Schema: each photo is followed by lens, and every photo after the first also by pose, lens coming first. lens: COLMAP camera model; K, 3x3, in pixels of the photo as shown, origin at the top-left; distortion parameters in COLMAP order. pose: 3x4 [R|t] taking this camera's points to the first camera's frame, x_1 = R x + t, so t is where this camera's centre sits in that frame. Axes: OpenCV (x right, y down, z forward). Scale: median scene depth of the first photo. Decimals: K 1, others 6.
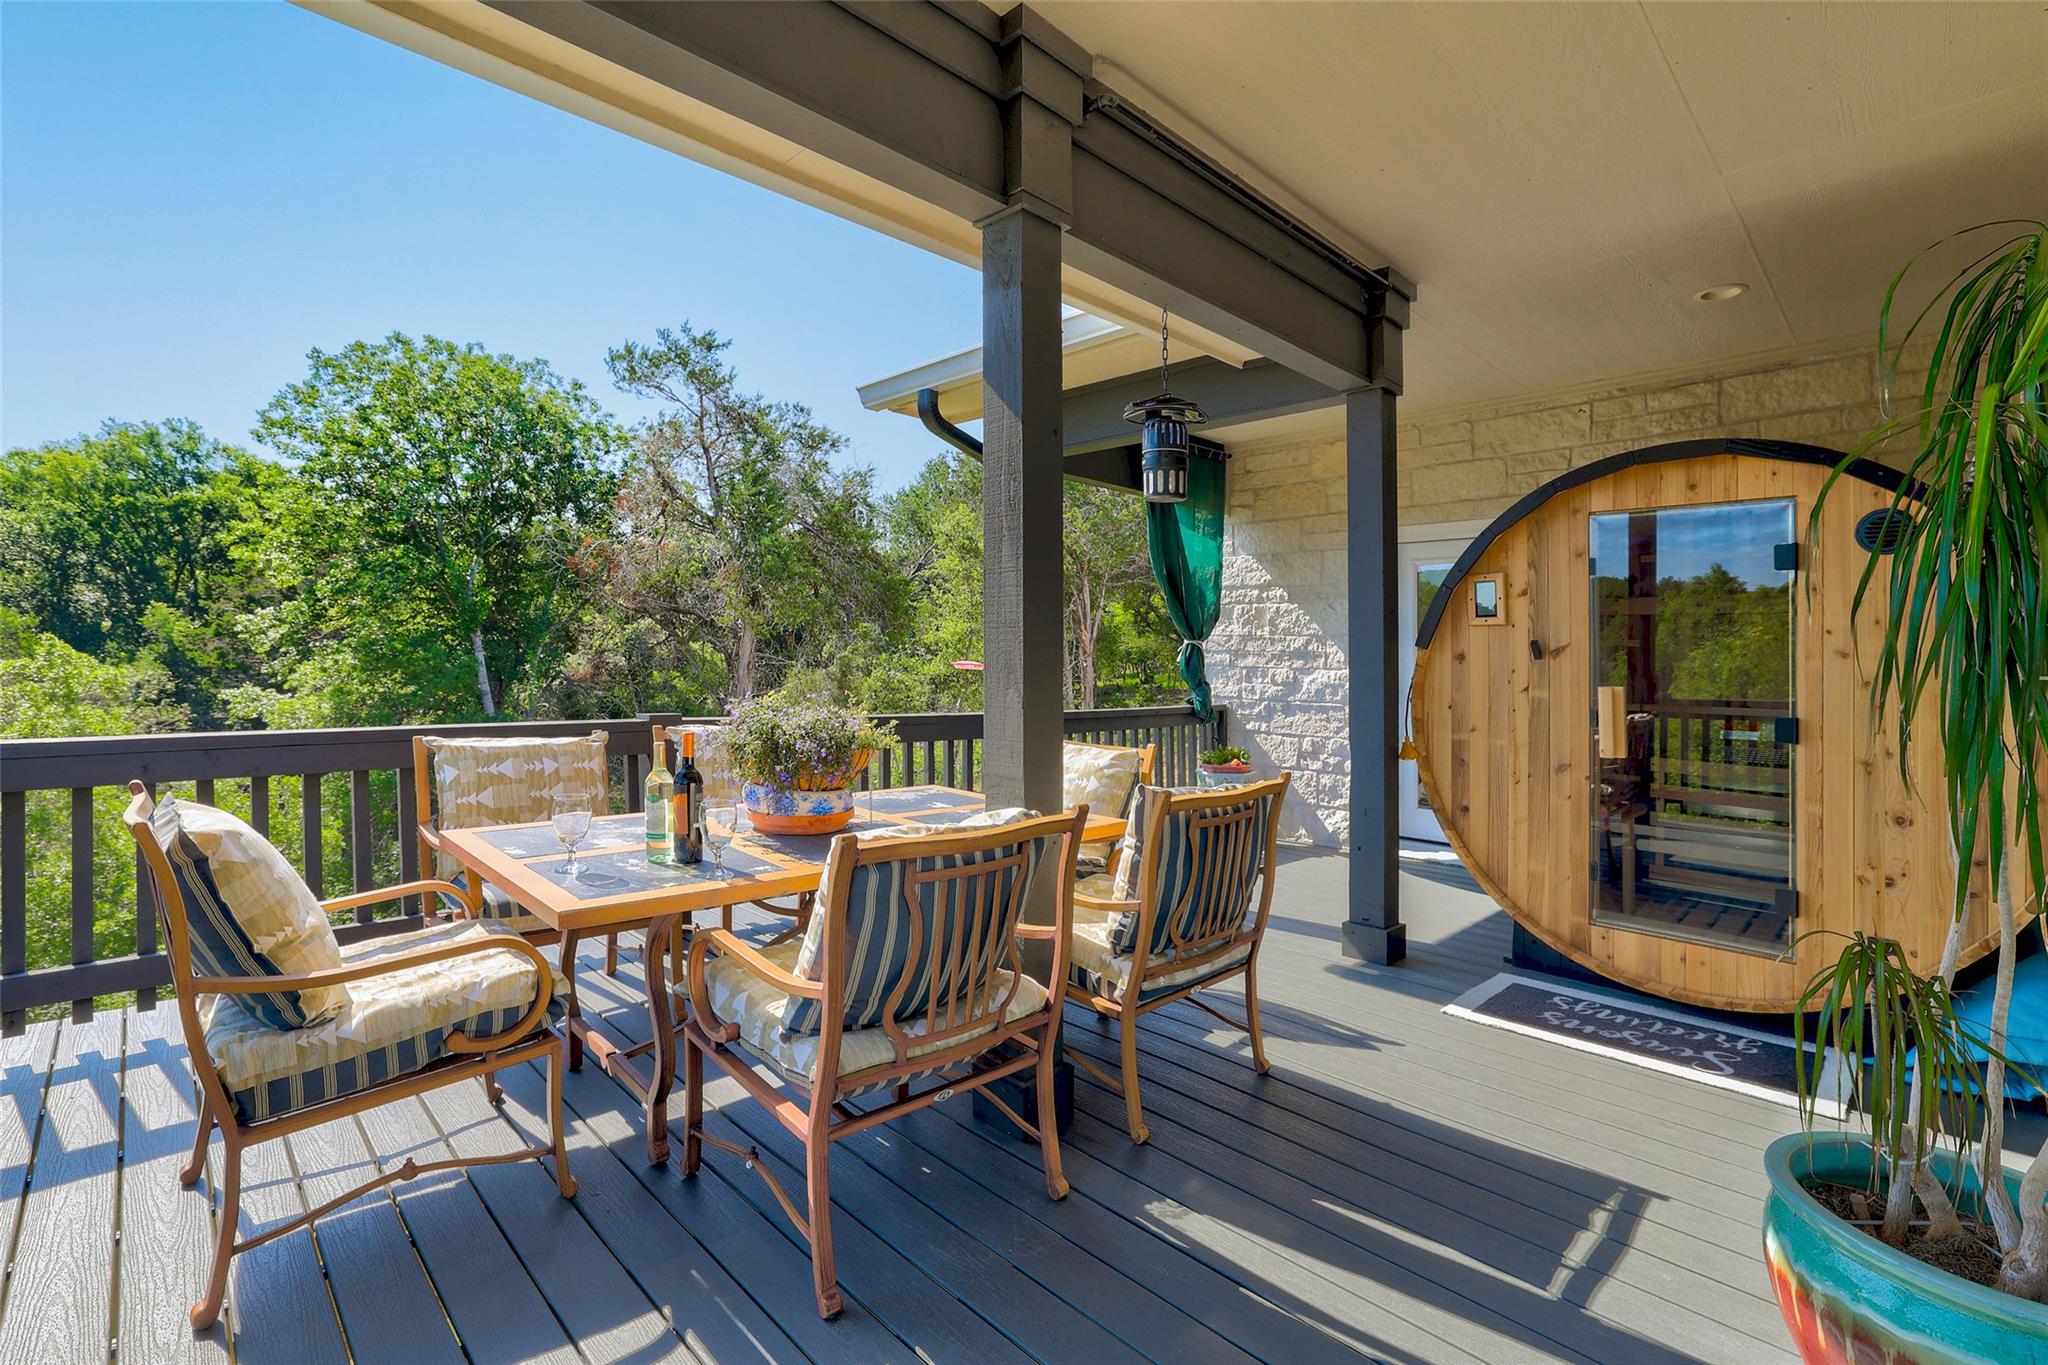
lens RADIAL K [[942.4, 0, 1018.5], [0, 942.4, 678.6], [0, 0, 1]] dist [-0.005993, -0.001077]
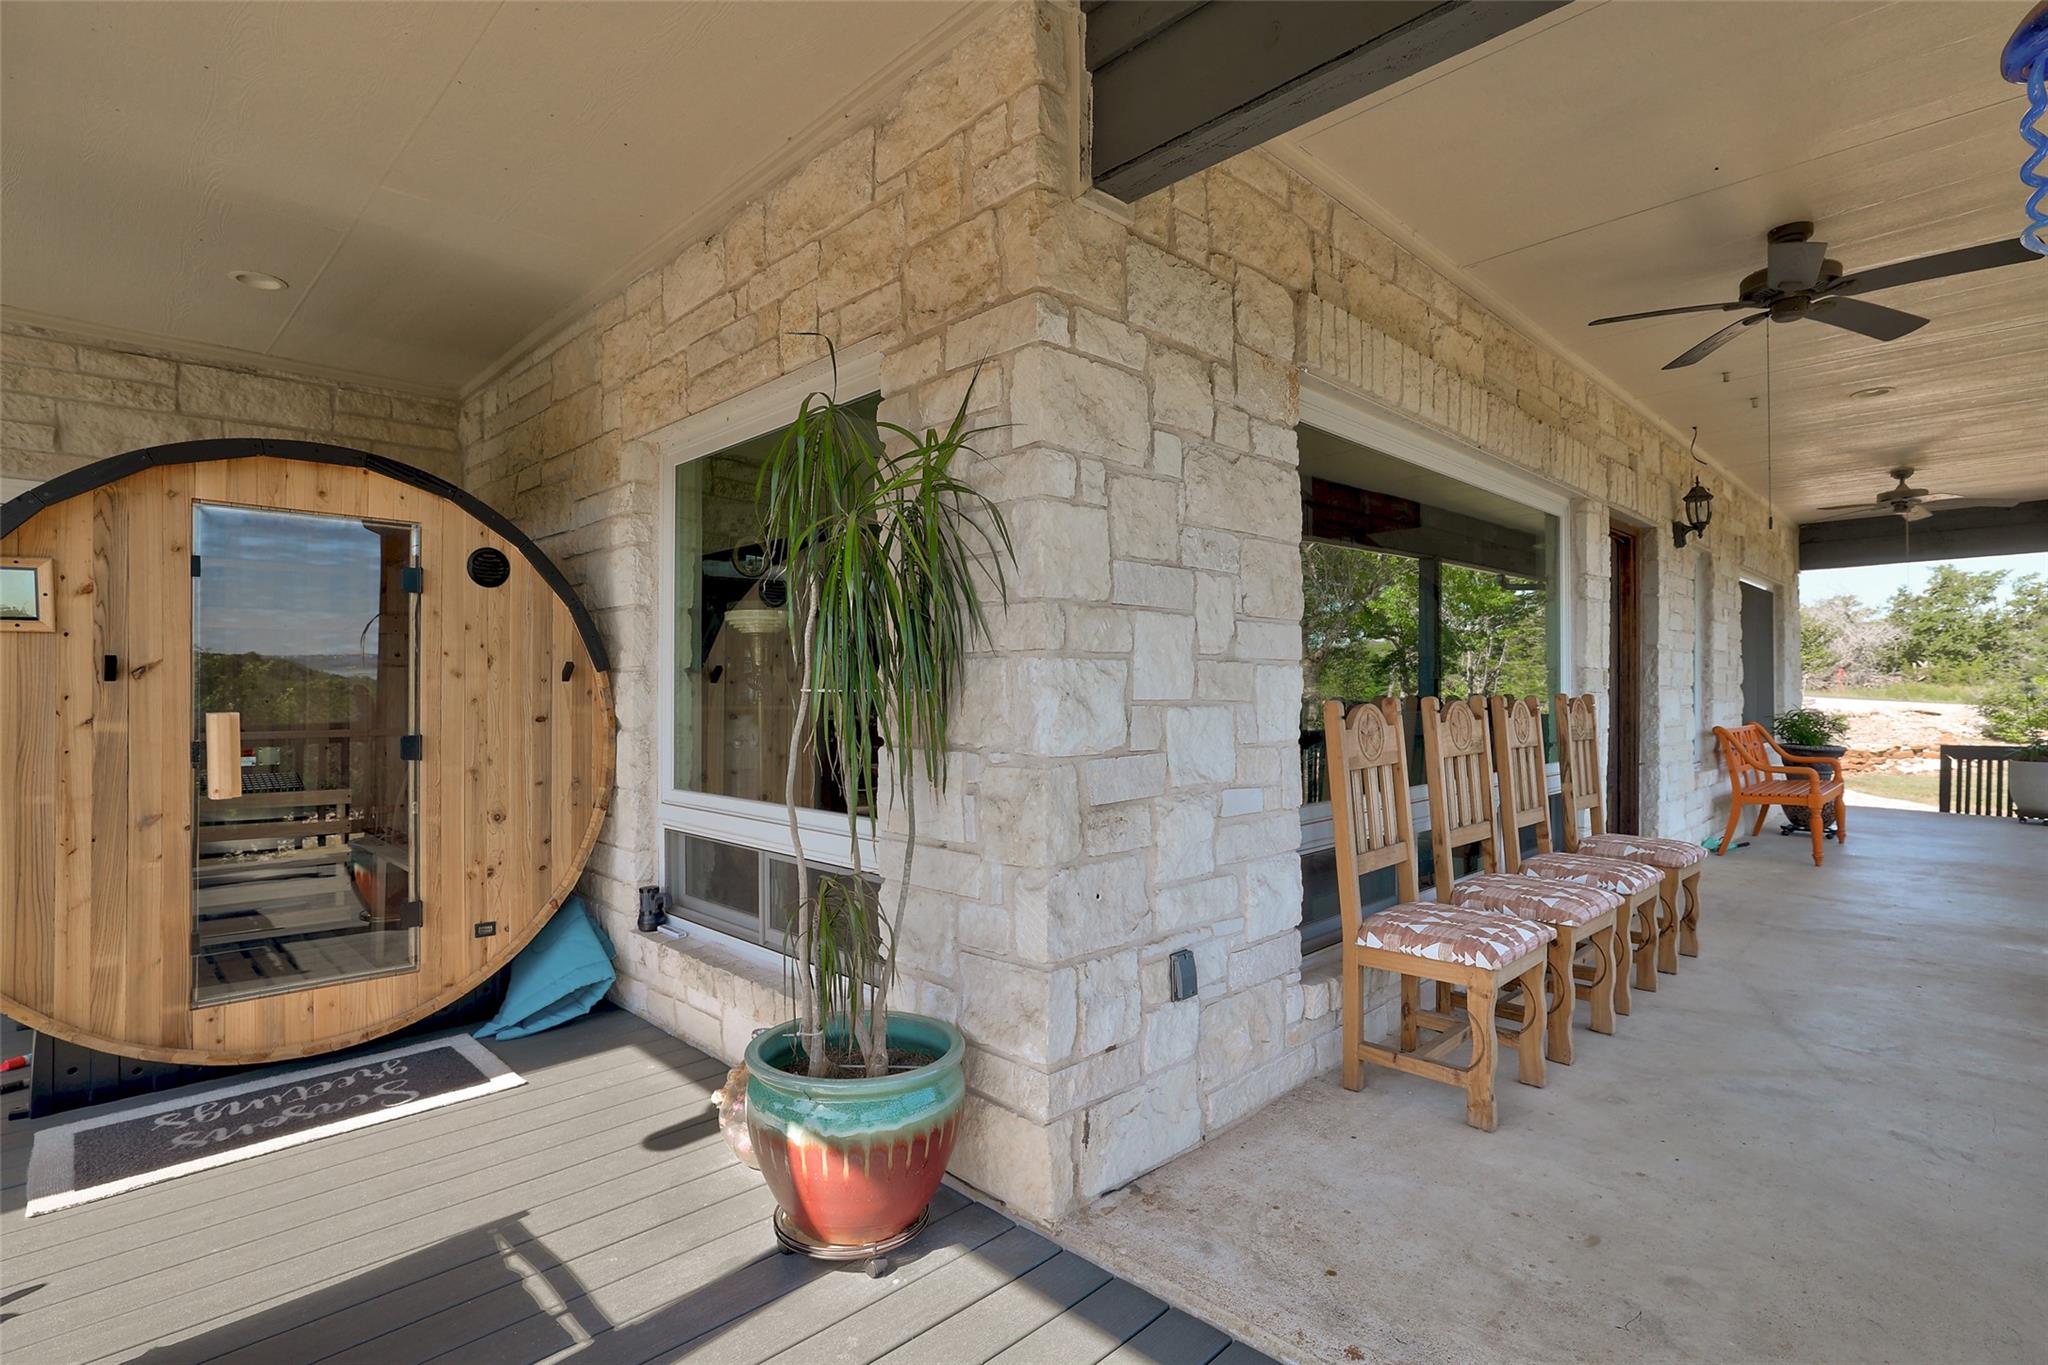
lens RADIAL K [[986.2, 0, 1016.7], [0, 986.2, 679.5], [0, 0, 1]] dist [0.000029, 0.001636]
pose [[0.000241, -0.005688, 0.999984, -0.241465], [0.024827, 0.999676, 0.005681, -0.008746], [-0.999692, 0.024825, 0.000382, 0.297250]]
